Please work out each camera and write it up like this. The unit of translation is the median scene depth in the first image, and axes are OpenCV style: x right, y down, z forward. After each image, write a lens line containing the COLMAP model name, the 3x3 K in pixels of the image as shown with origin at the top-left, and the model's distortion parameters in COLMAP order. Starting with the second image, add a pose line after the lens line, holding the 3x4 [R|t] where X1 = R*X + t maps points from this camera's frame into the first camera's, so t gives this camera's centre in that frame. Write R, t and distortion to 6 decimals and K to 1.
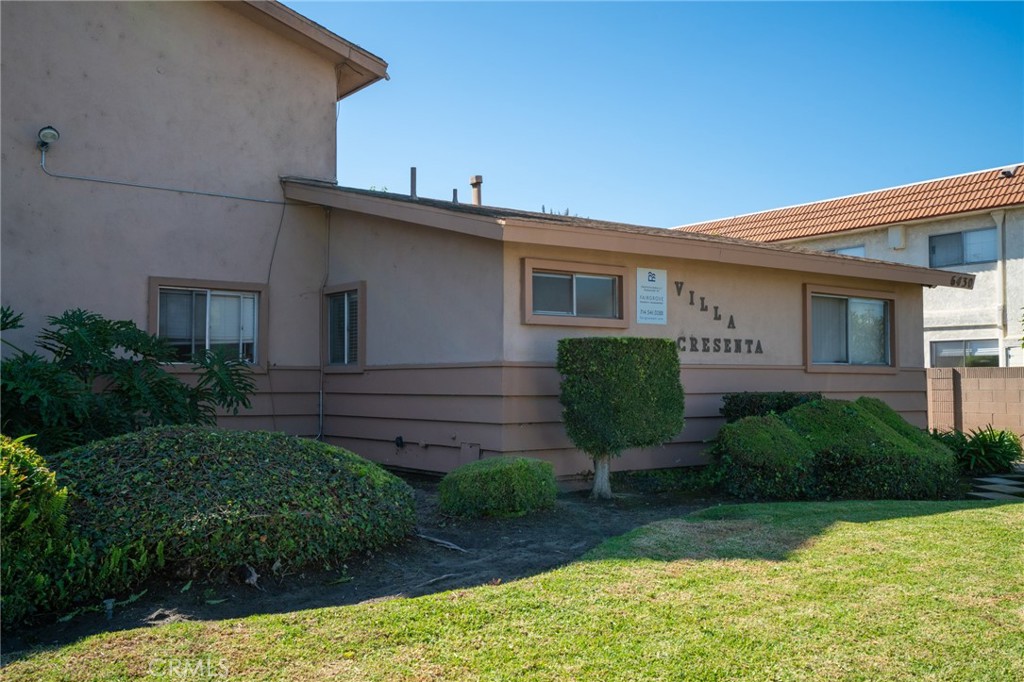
lens RADIAL K [[1016.3, 0, 511.7], [0, 1016.3, 340.8], [0, 0, 1]] dist [0.028262, 0.000000]
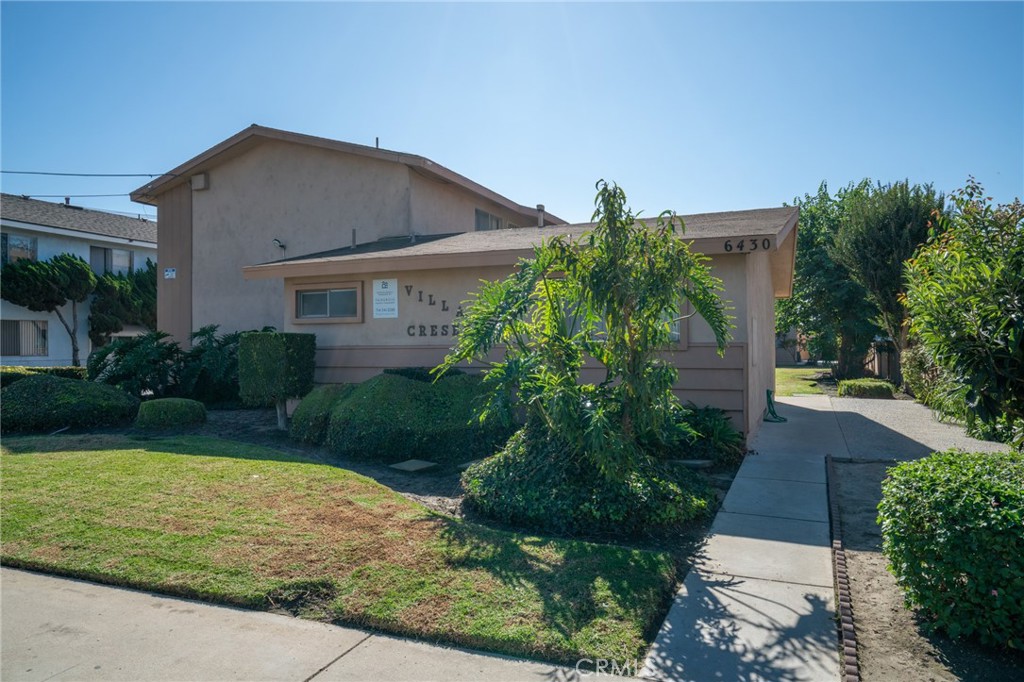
lens RADIAL K [[712.4, 0, 512.0], [0, 712.4, 343.4], [0, 0, 1]] dist [-0.003637, -0.000236]
pose [[0.523248, -0.010757, -0.852112, 1.042109], [0.042911, 0.998984, 0.013739, 0.012419], [0.851099, -0.043754, 0.523178, 0.602304]]
